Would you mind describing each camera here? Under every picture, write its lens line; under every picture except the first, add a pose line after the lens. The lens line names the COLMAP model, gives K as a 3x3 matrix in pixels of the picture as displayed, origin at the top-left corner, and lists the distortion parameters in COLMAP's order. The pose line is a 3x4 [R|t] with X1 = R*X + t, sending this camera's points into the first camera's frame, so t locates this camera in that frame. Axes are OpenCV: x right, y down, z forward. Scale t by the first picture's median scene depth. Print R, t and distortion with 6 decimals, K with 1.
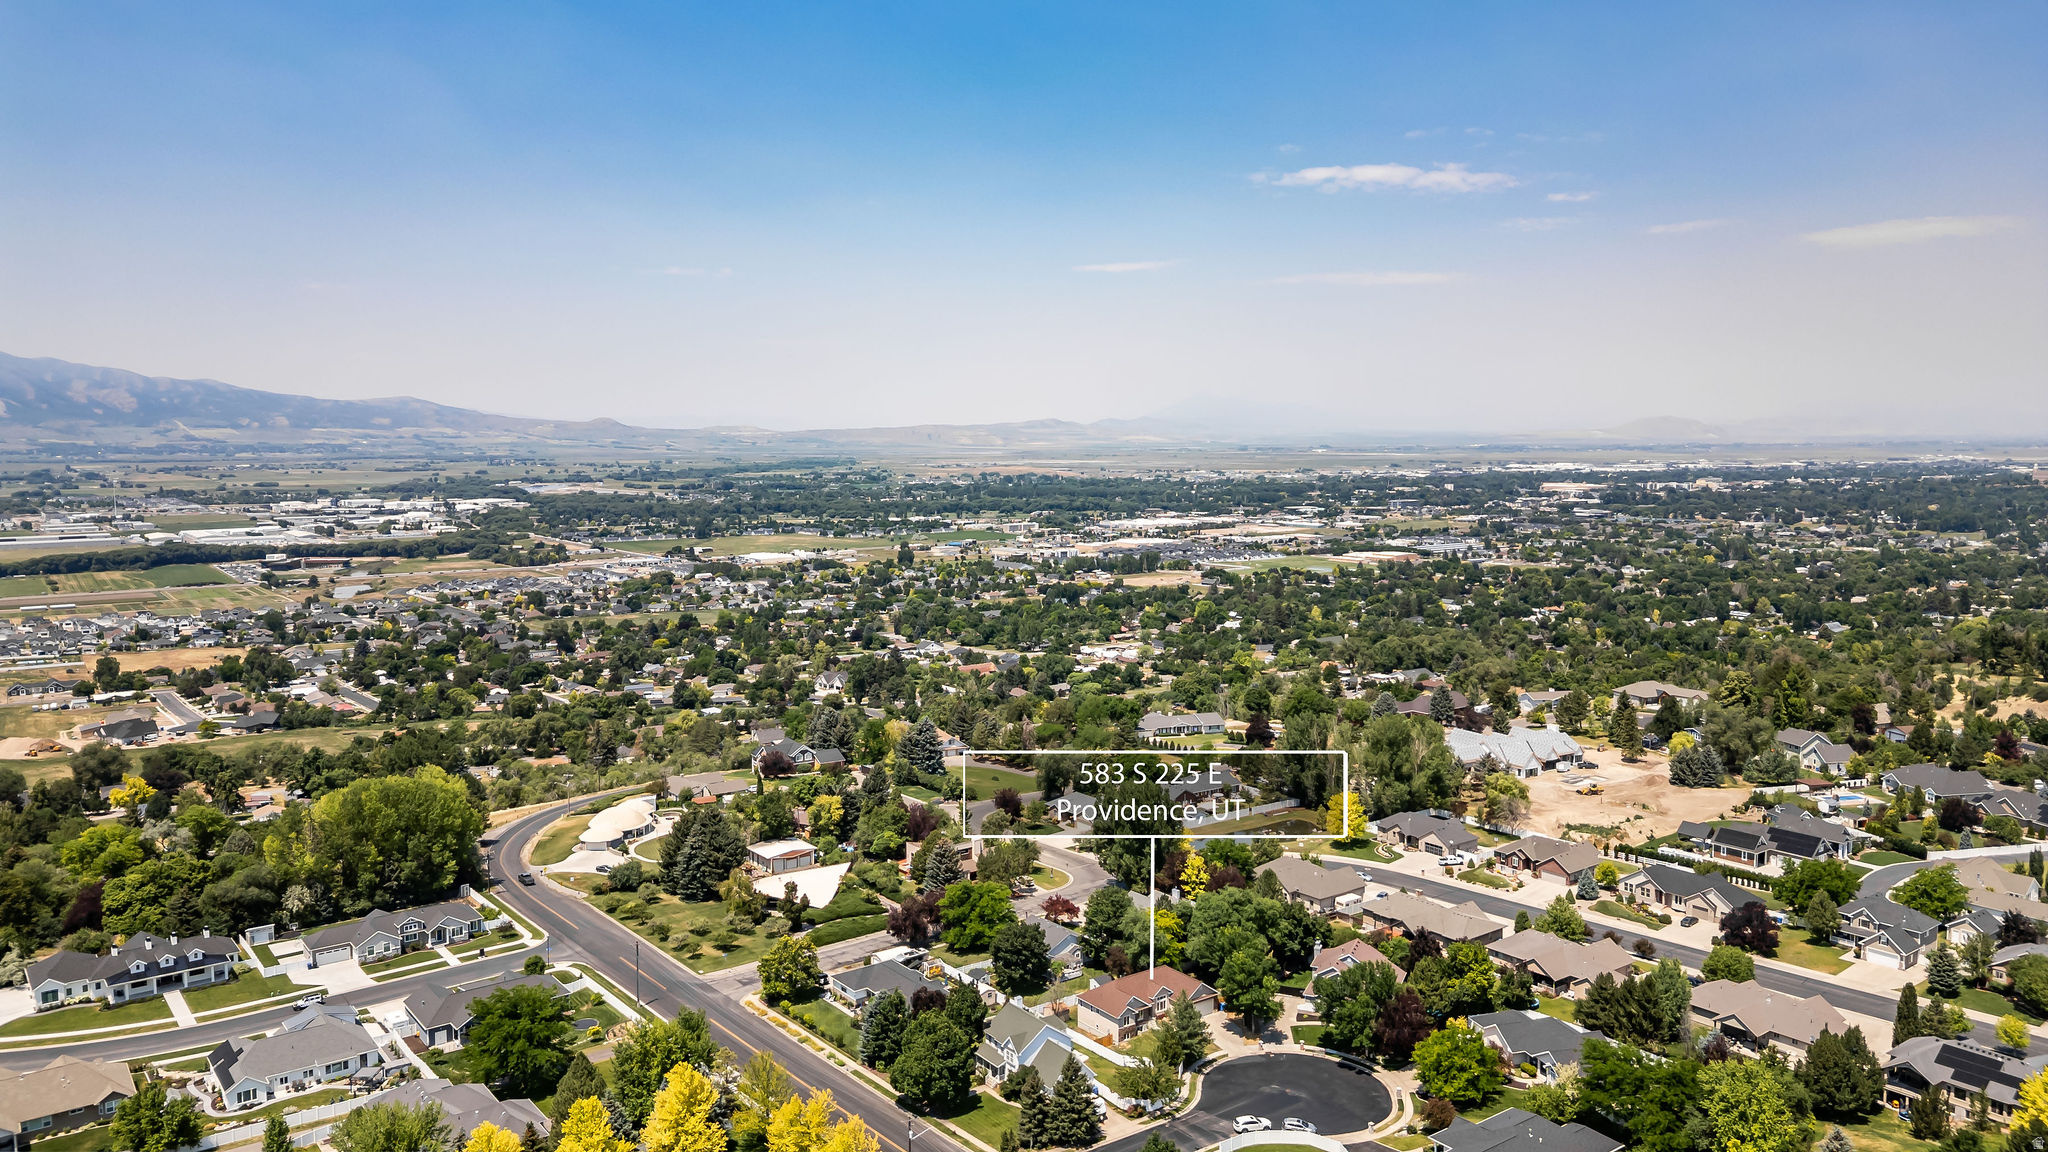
lens RADIAL K [[1424.4, 0, 1024.0], [0, 1424.4, 576.0], [0, 0, 1]] dist [0.068019, -0.069863]
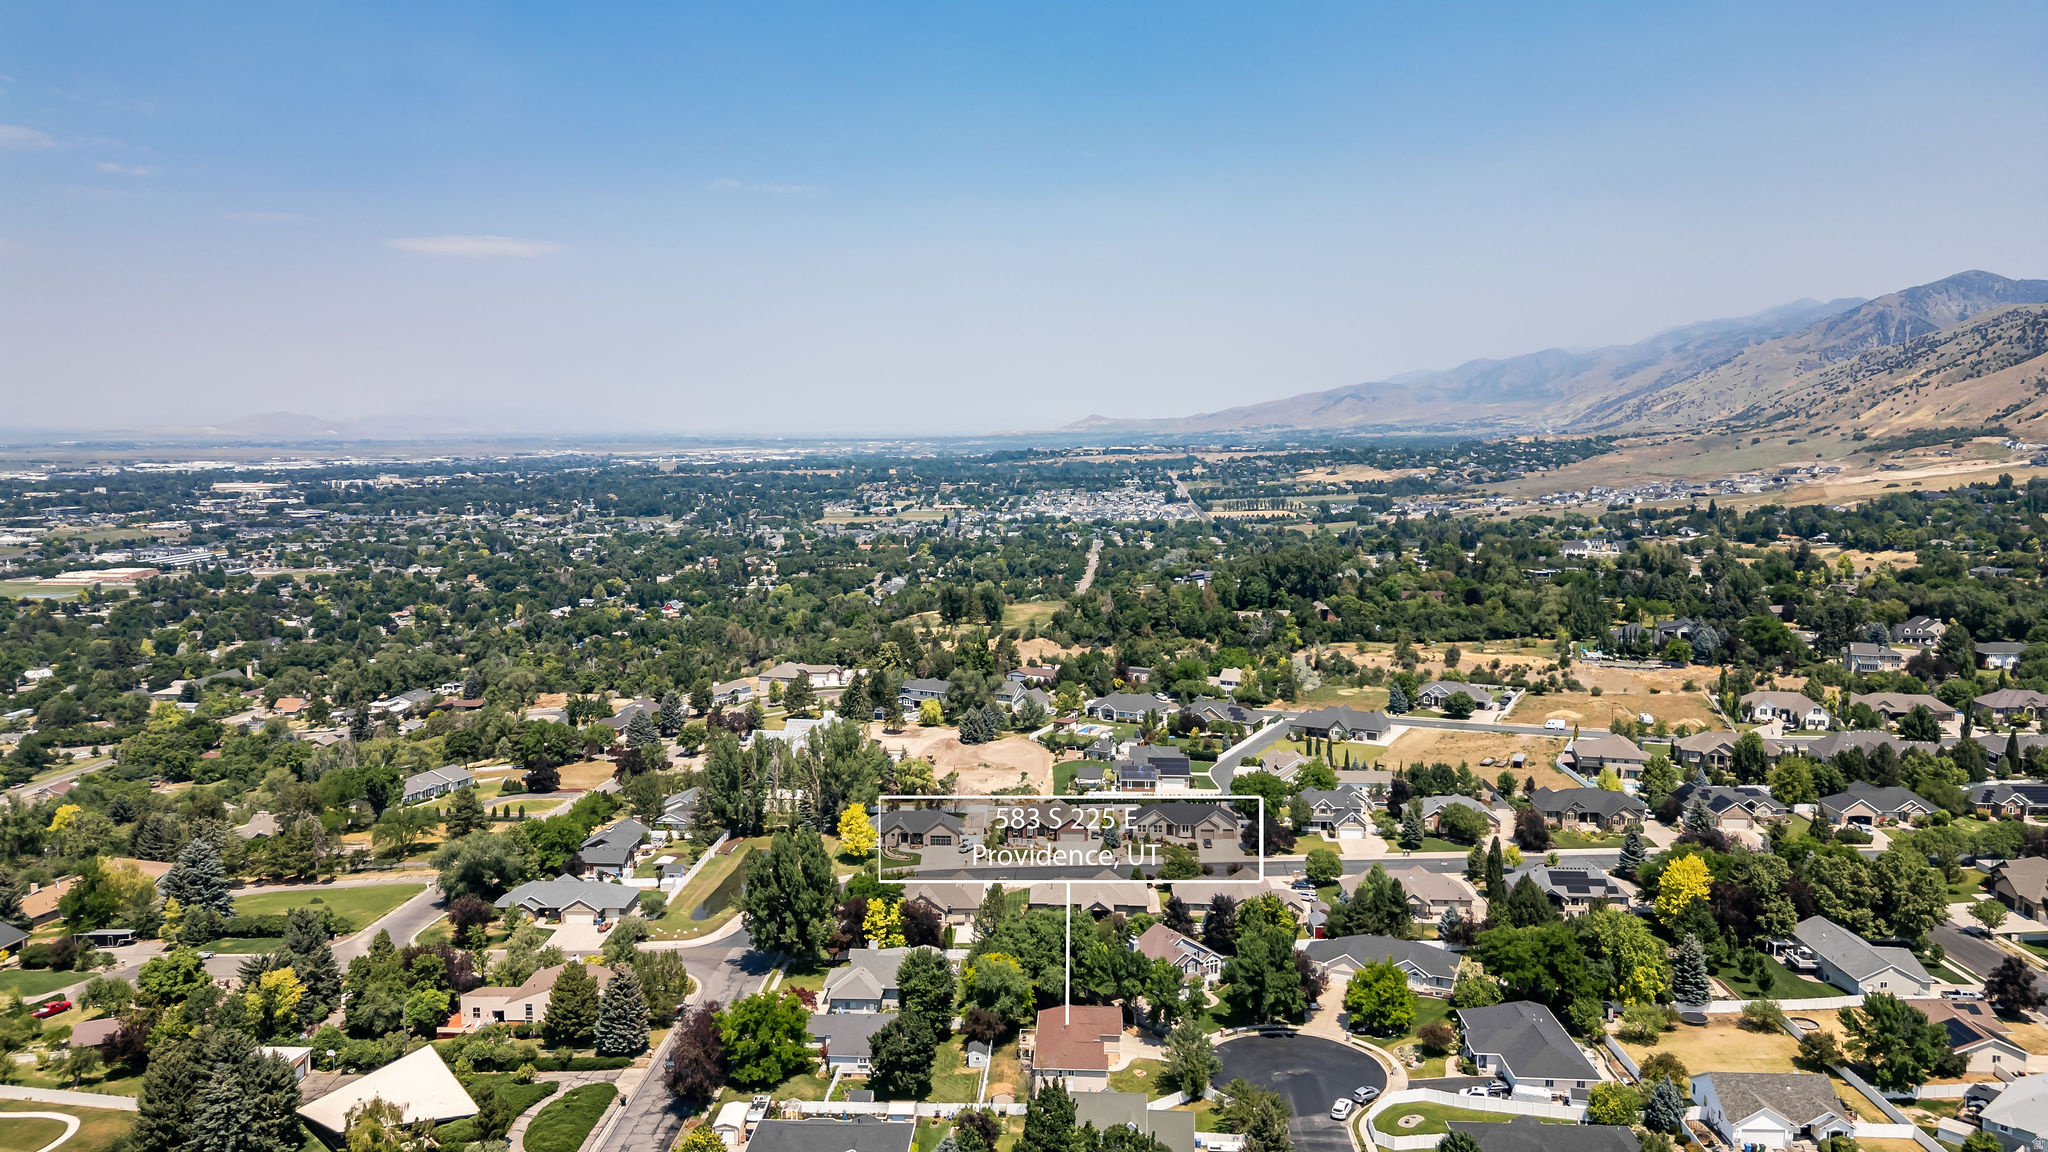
lens RADIAL K [[1424.4, 0, 1024.0], [0, 1424.4, 576.0], [0, 0, 1]] dist [0.068019, -0.069863]
pose [[0.628297, -0.077869, 0.774067, -0.450032], [0.076078, 0.996359, 0.038479, -0.030846], [-0.774245, 0.034714, 0.631934, 0.314004]]
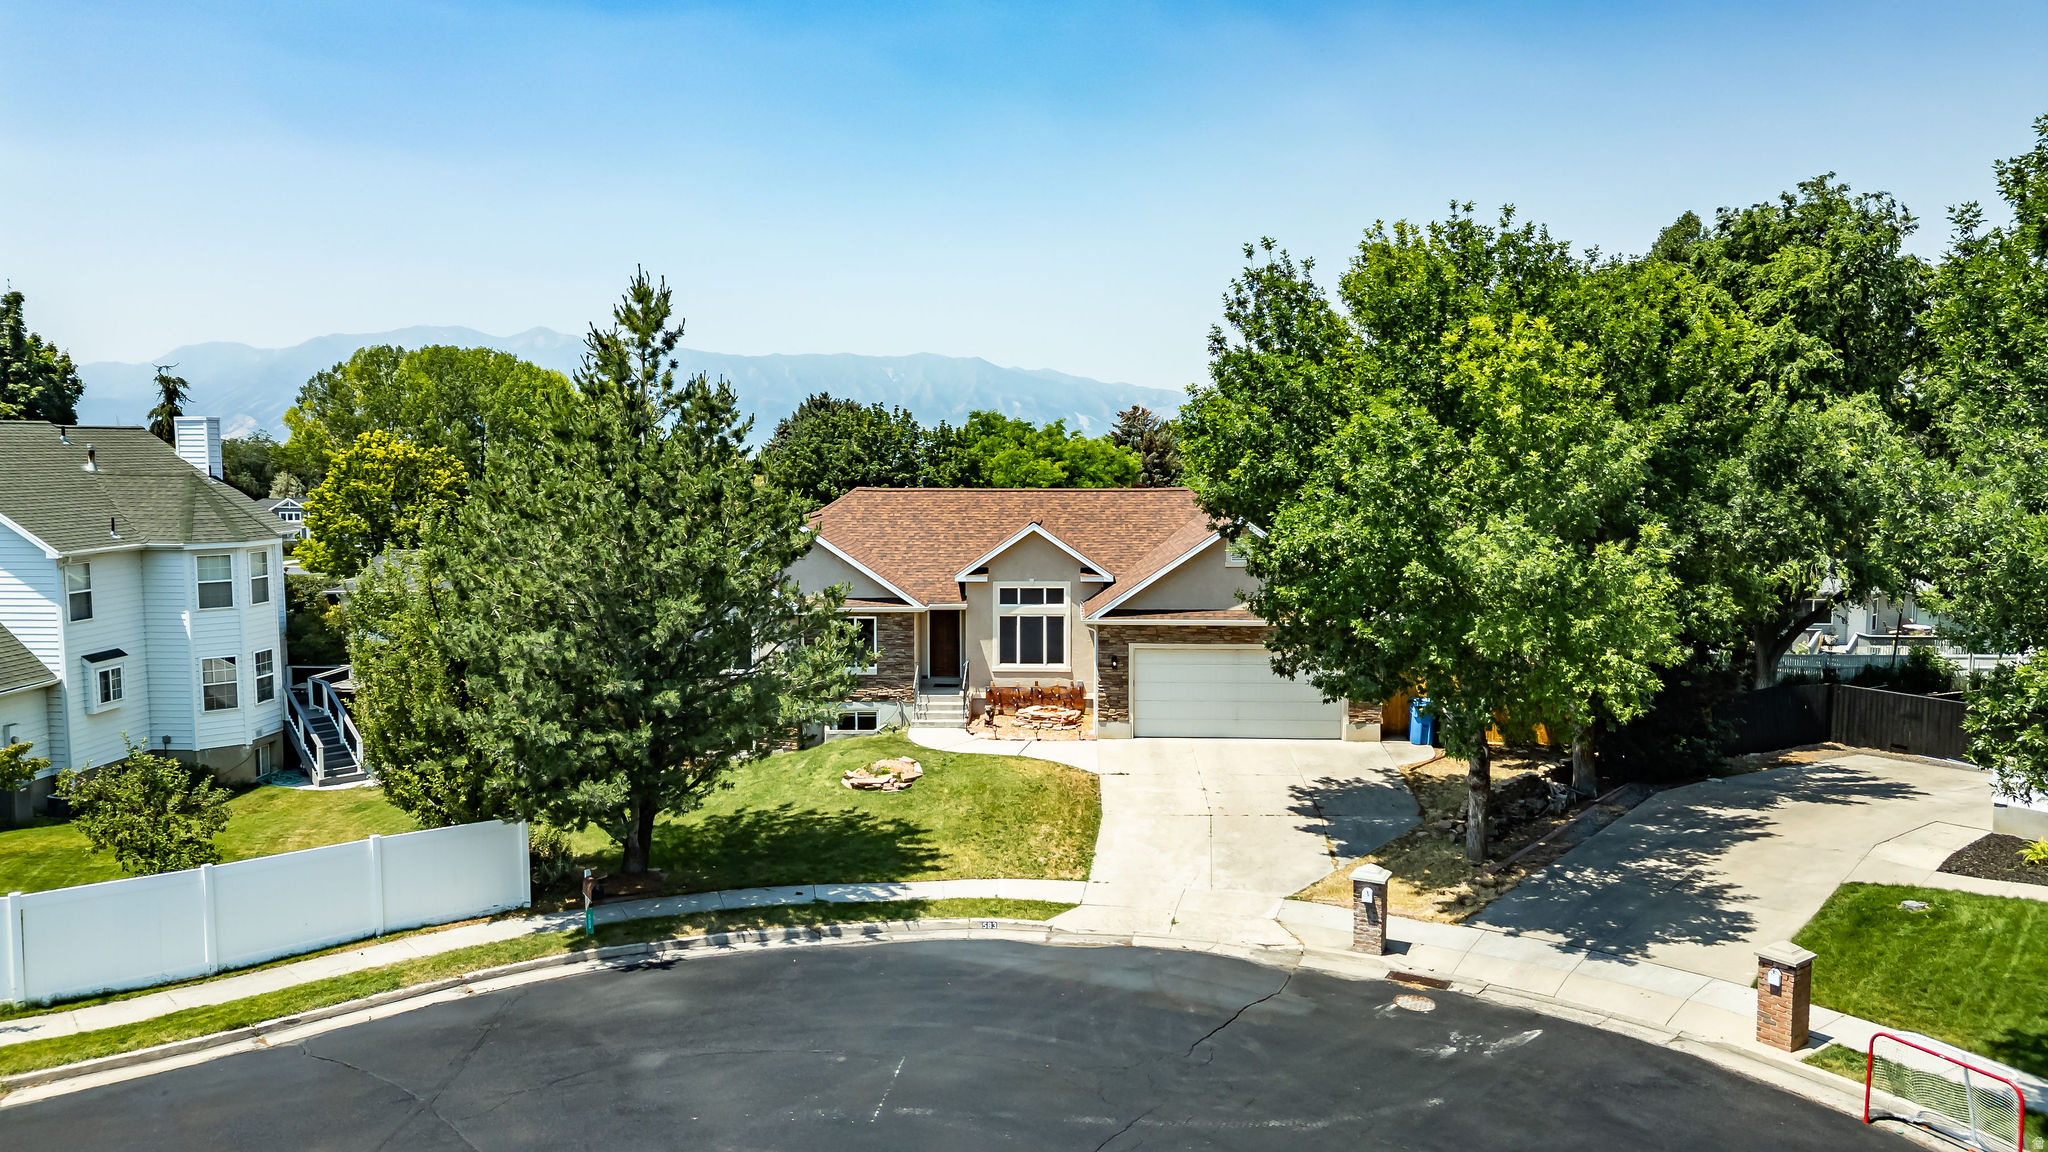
lens RADIAL K [[1424.4, 0, 1024.0], [0, 1424.4, 576.0], [0, 0, 1]] dist [0.068019, -0.069863]
pose [[0.787671, 0.056801, -0.613472, 0.145315], [-0.063773, 0.997909, 0.010513, 0.207325], [0.612787, 0.030843, 0.789646, 0.614924]]
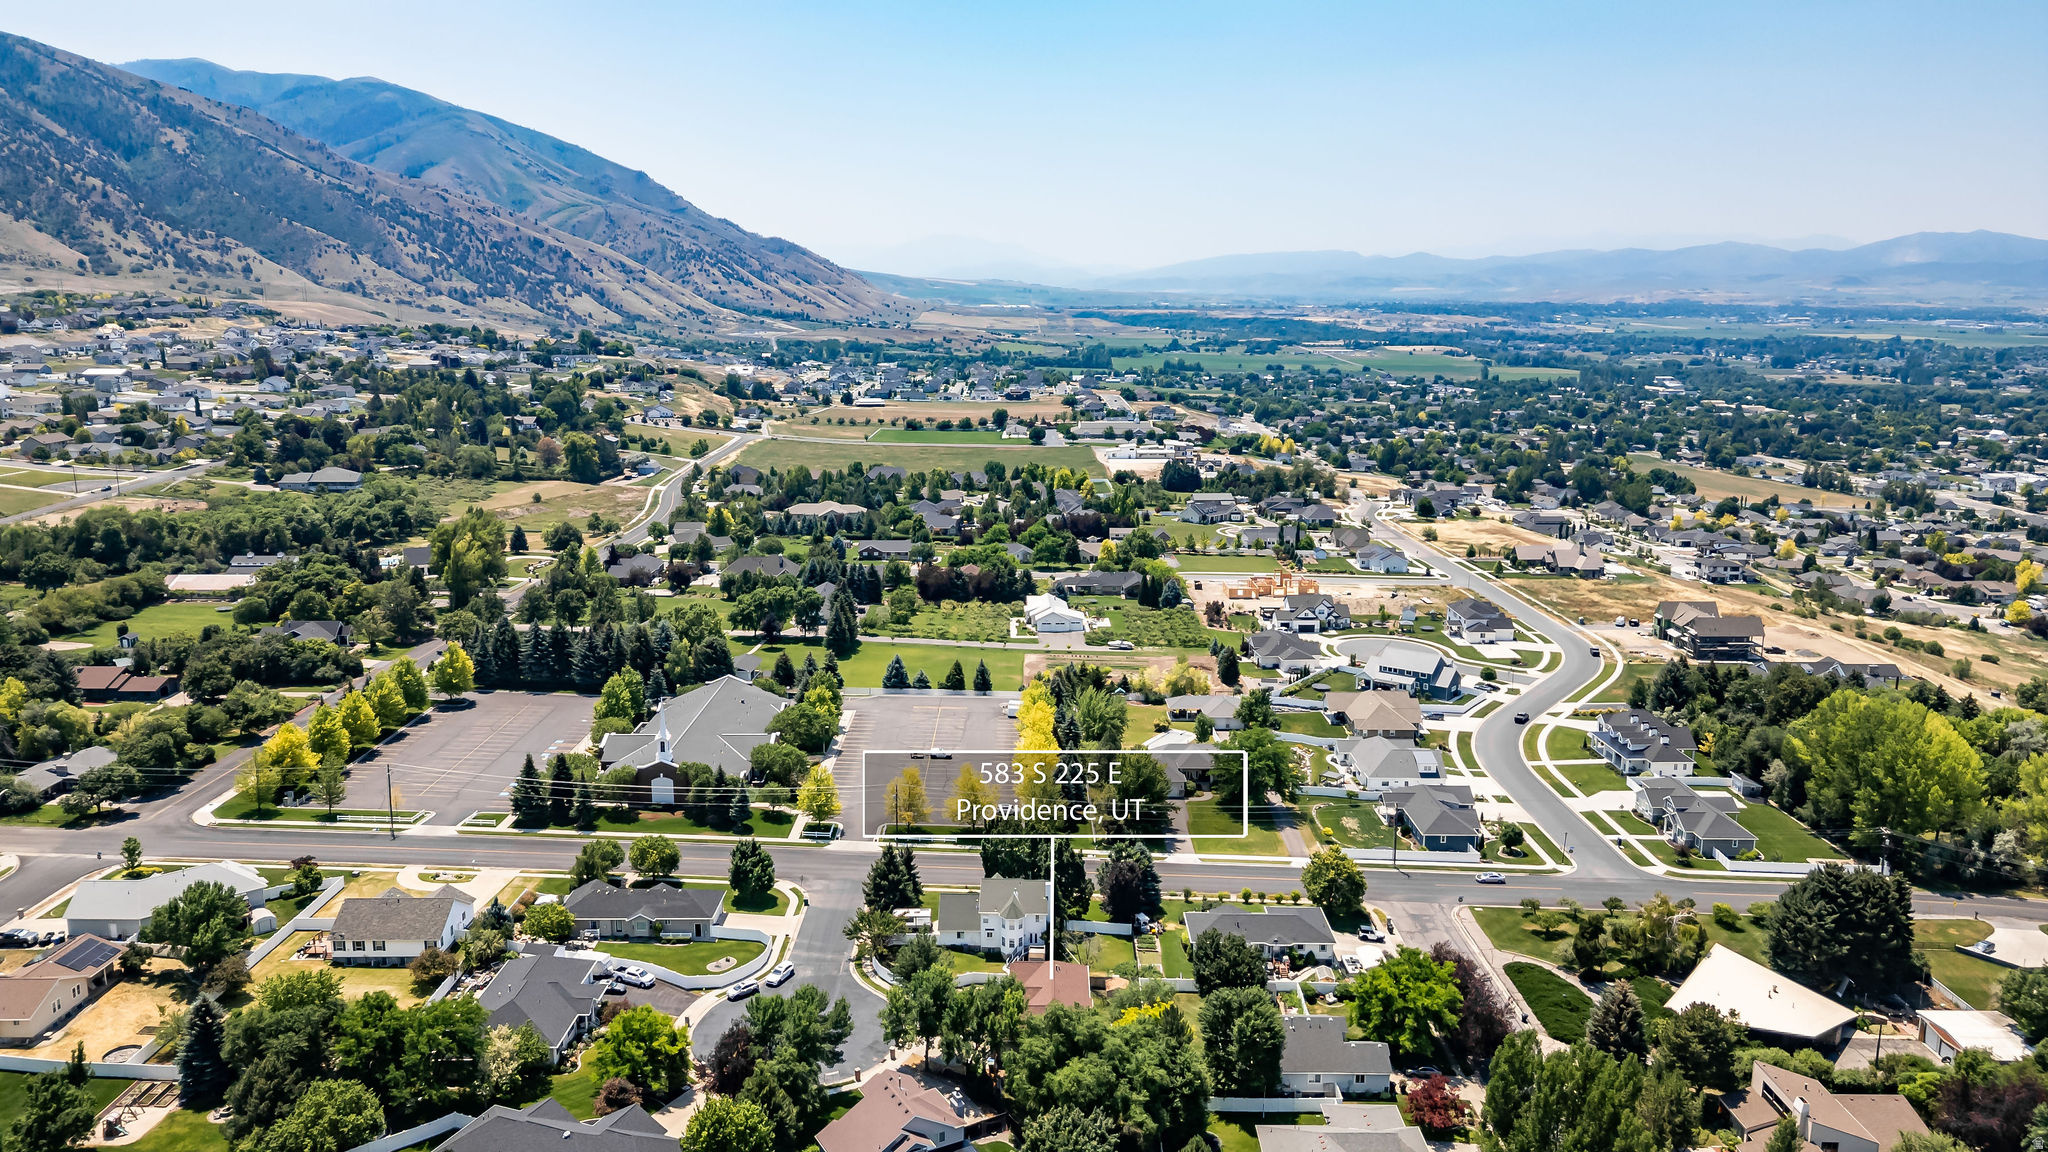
lens RADIAL K [[1434.4, 0, 1024.0], [0, 1434.4, 576.0], [0, 0, 1]] dist [0.040604, -0.030913]
pose [[-0.599468, 0.156769, -0.784896, 0.489881], [-0.084829, 0.962664, 0.257063, -0.100901], [0.795891, 0.220683, -0.563788, 1.000113]]
